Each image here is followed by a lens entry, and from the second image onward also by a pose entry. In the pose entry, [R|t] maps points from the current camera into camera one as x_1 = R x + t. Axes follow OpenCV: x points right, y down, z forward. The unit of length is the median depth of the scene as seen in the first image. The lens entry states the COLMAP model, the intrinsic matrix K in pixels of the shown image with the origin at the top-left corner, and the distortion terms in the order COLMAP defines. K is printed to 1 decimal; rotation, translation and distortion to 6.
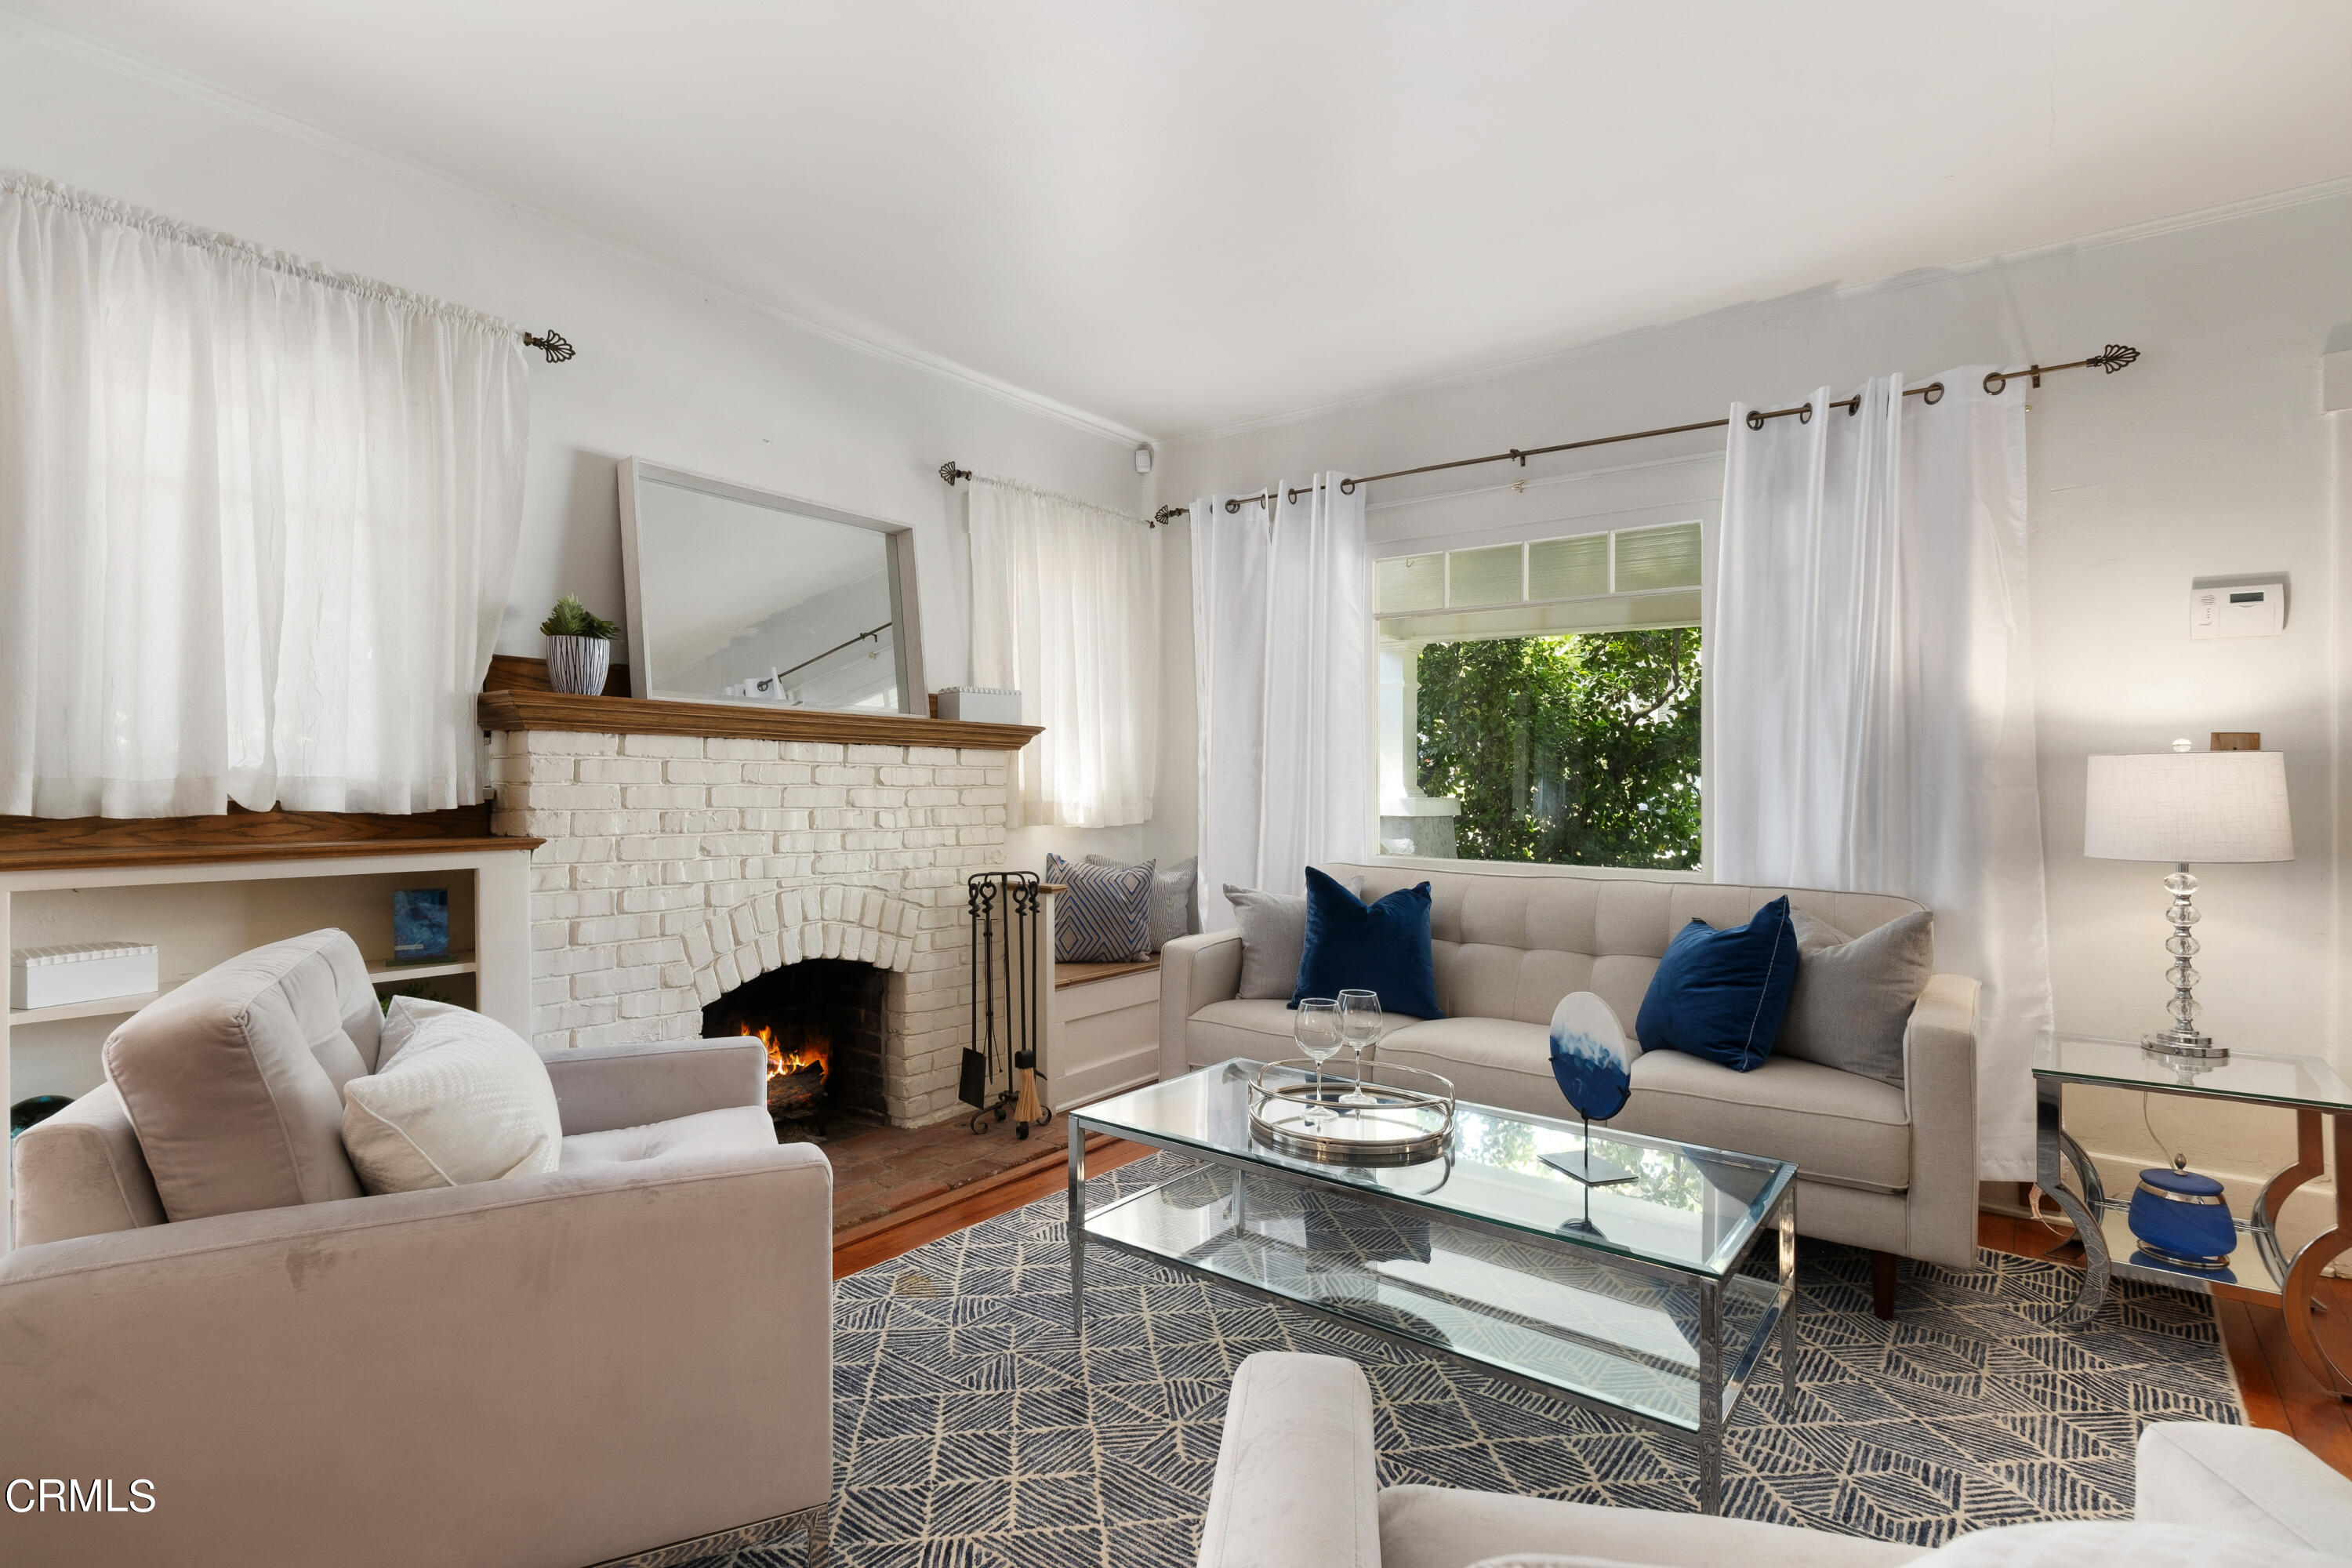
lens RADIAL K [[1138.2, 0, 1179.5], [0, 1138.2, 803.0], [0, 0, 1]] dist [0.004804, -0.001055]
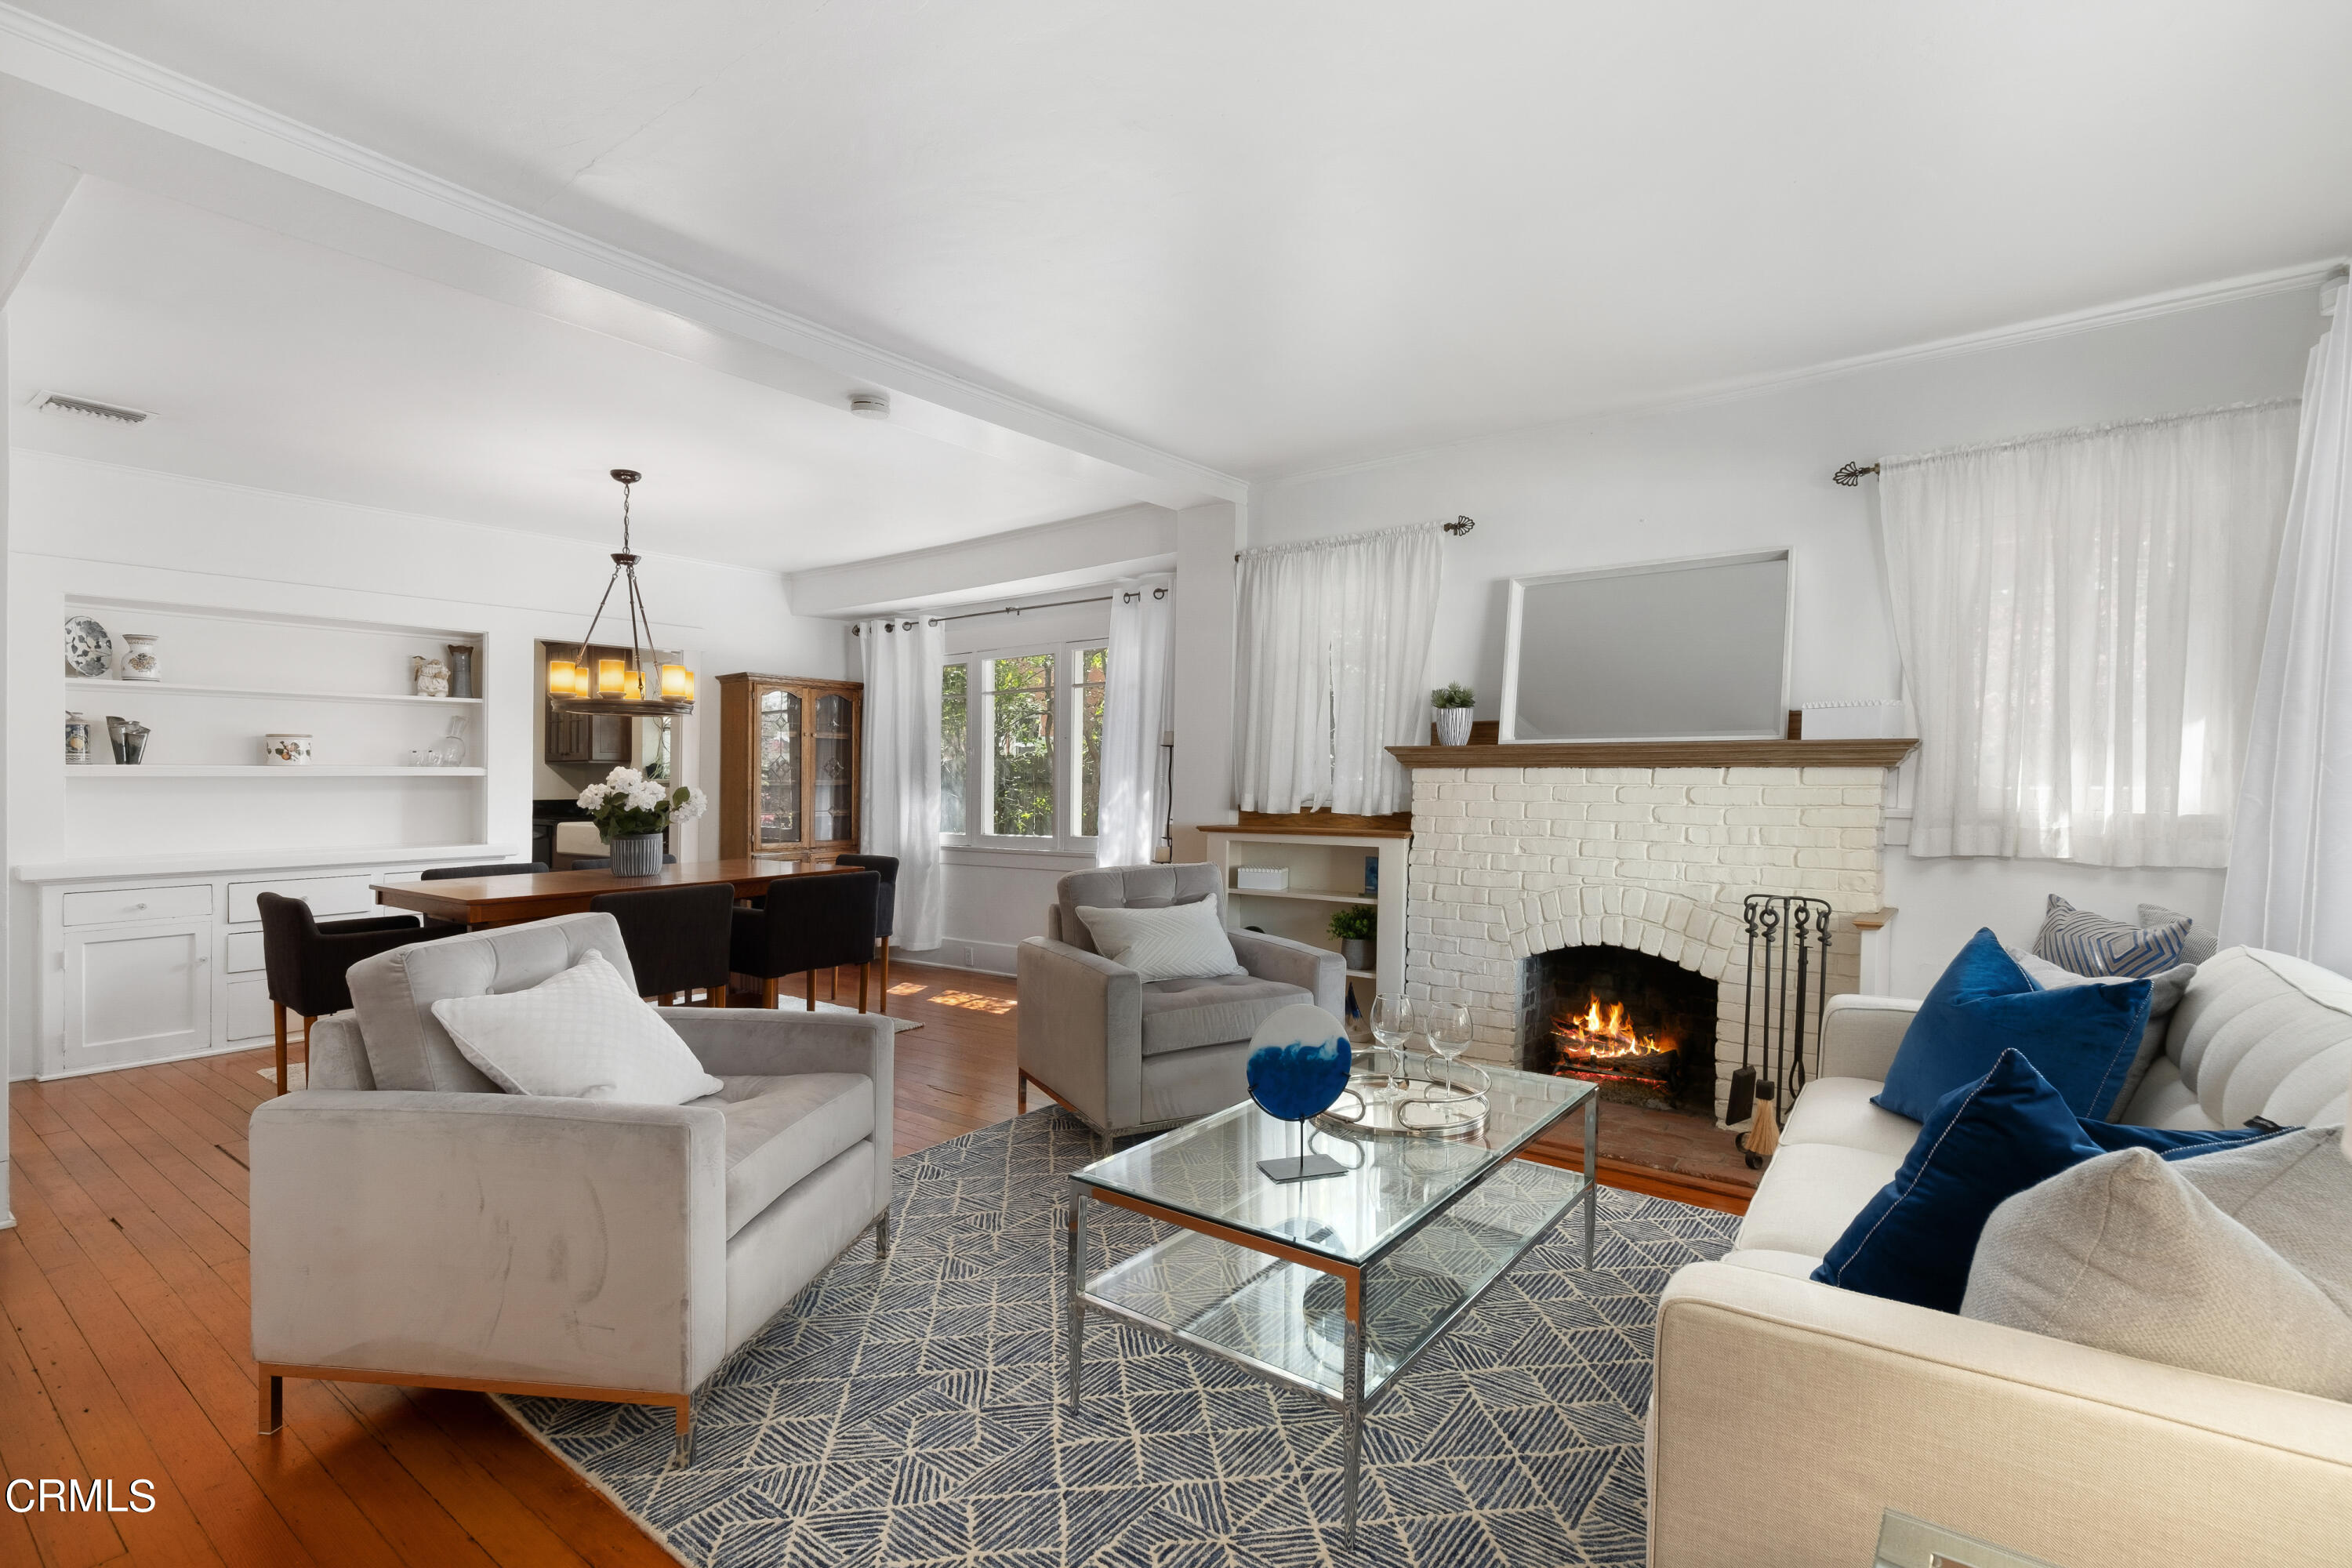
lens RADIAL K [[1065.7, 0, 1193.7], [0, 1065.7, 808.3], [0, 0, 1]] dist [0.004522, -0.003272]
pose [[0.010175, 0.018650, -0.999774, 0.830773], [-0.020327, 0.999623, 0.018440, -0.022360], [0.999742, 0.020135, 0.010550, 0.548100]]
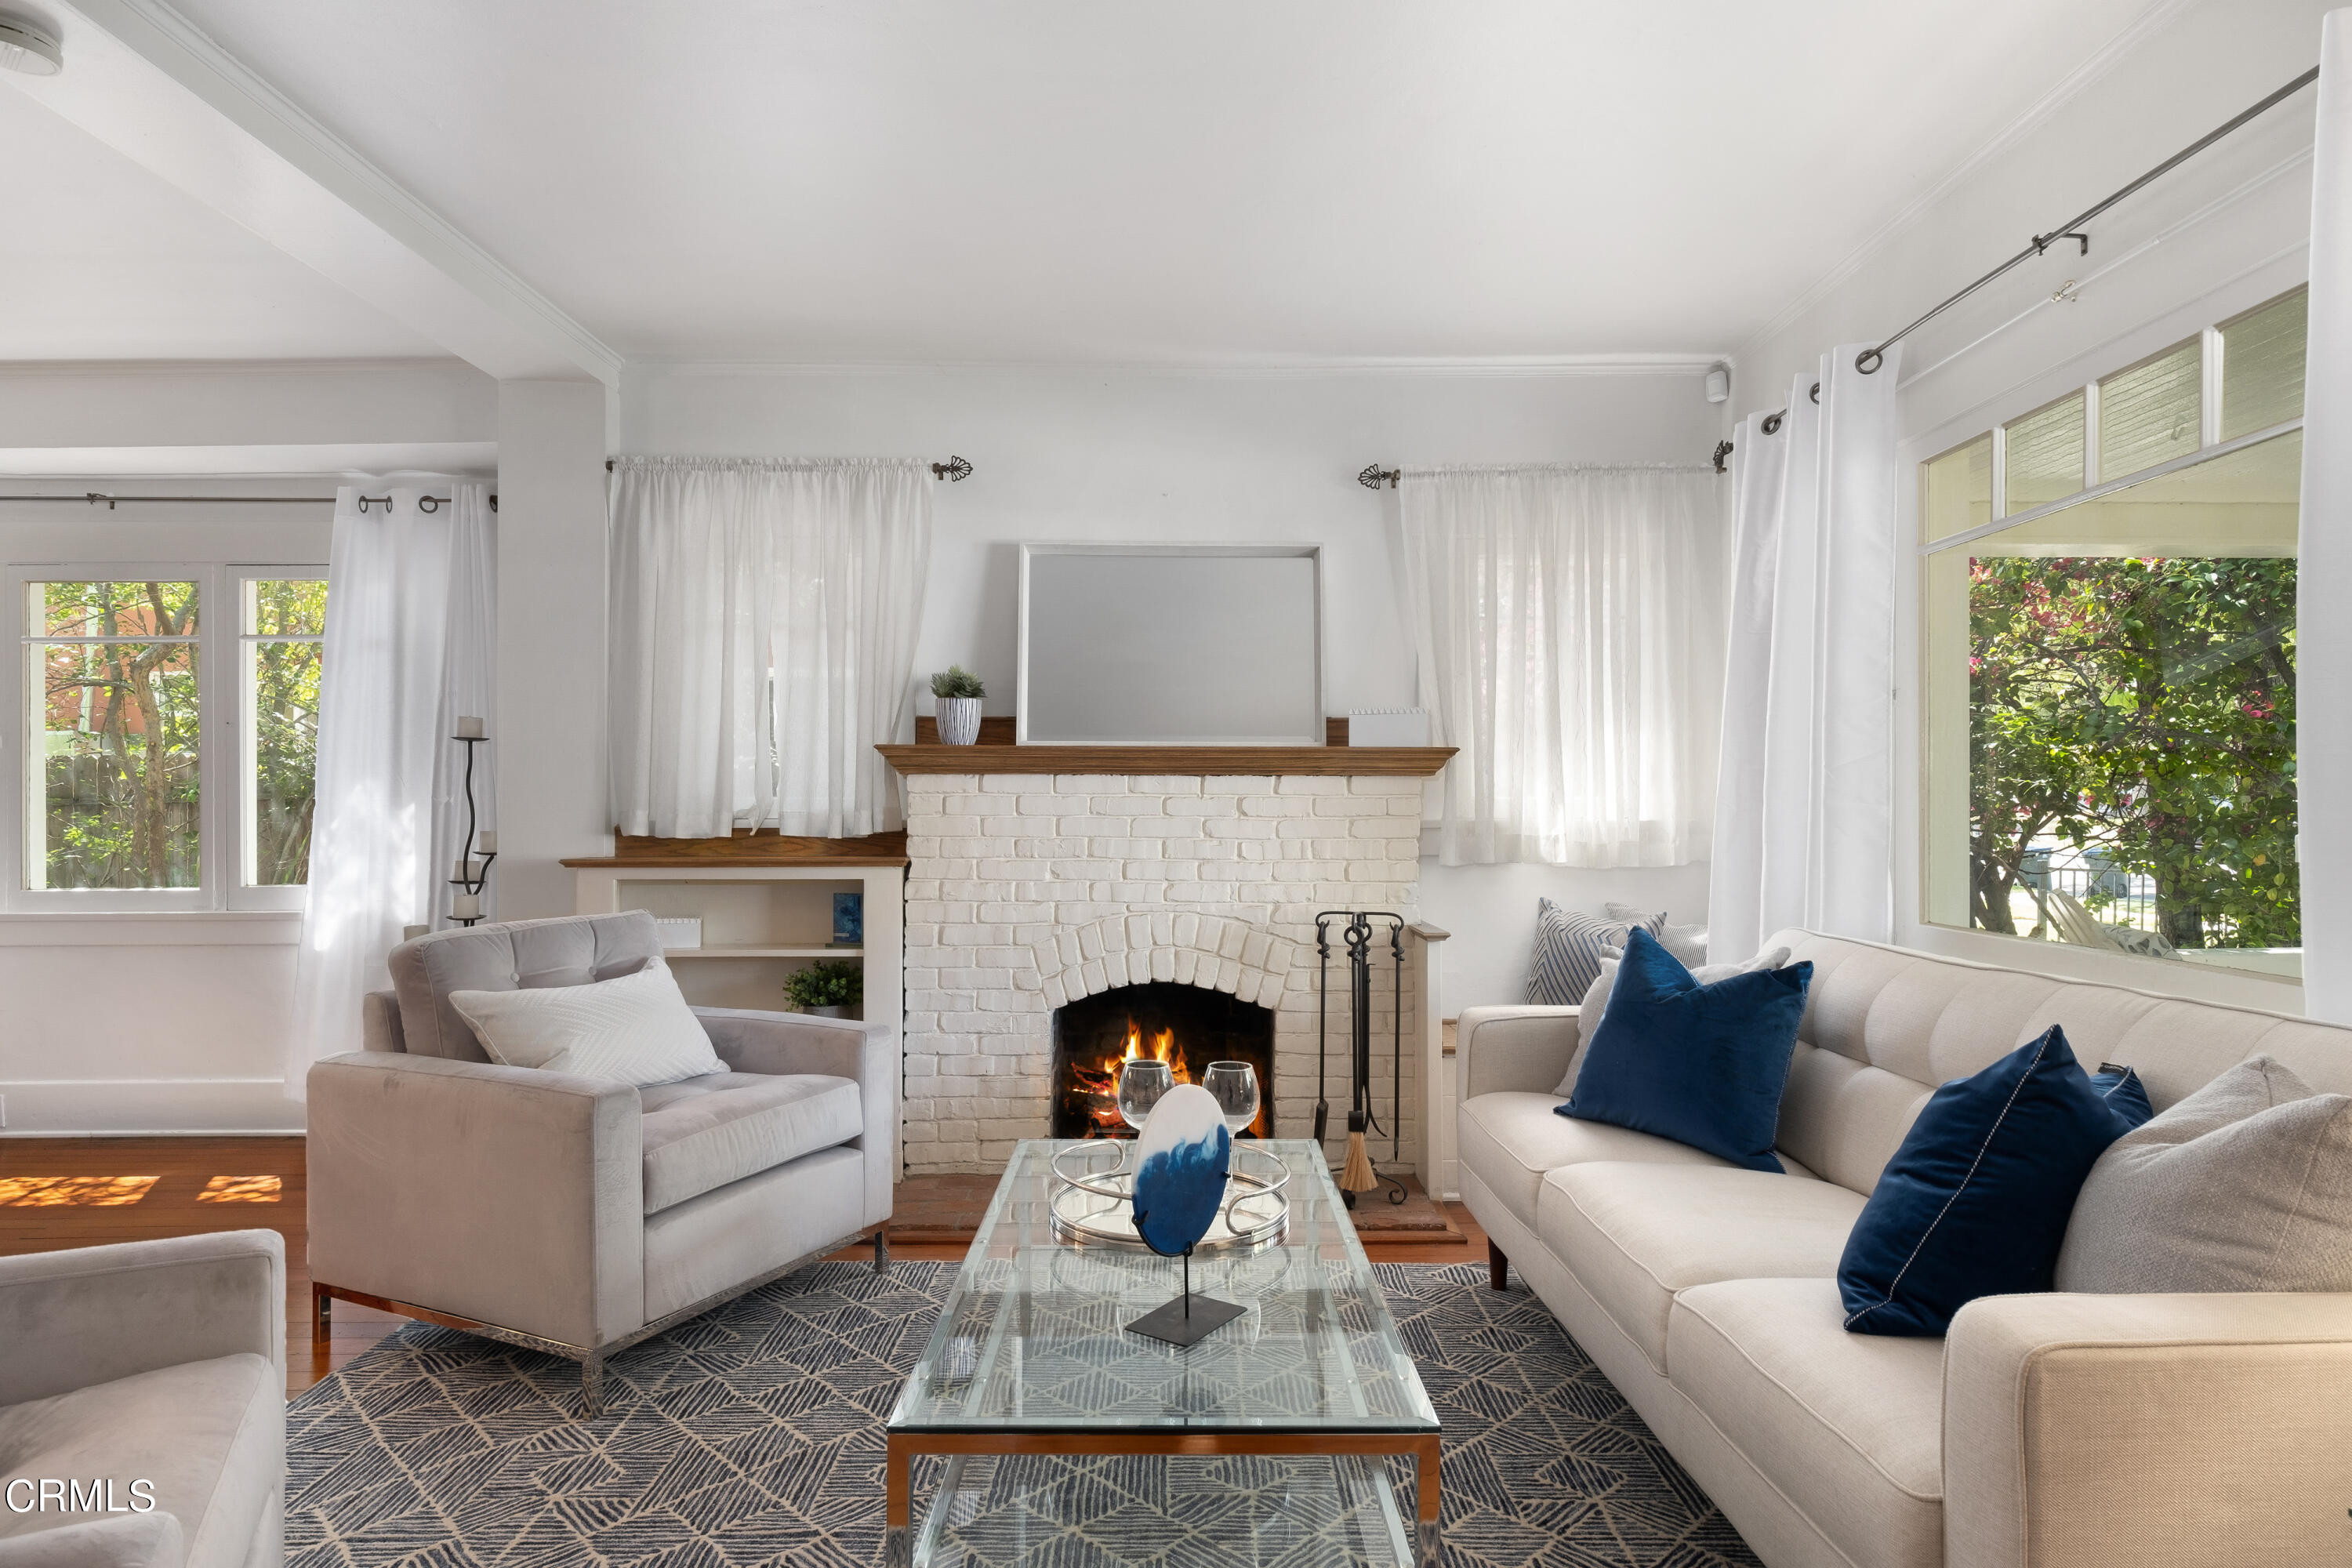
lens RADIAL K [[1267.8, 0, 1167.2], [0, 1267.8, 824.2], [0, 0, 1]] dist [0.008393, -0.003857]
pose [[0.610436, 0.002179, -0.792063, 0.617288], [-0.010485, 0.999931, -0.005329, -0.002061], [0.791996, 0.011558, 0.610417, 0.295620]]
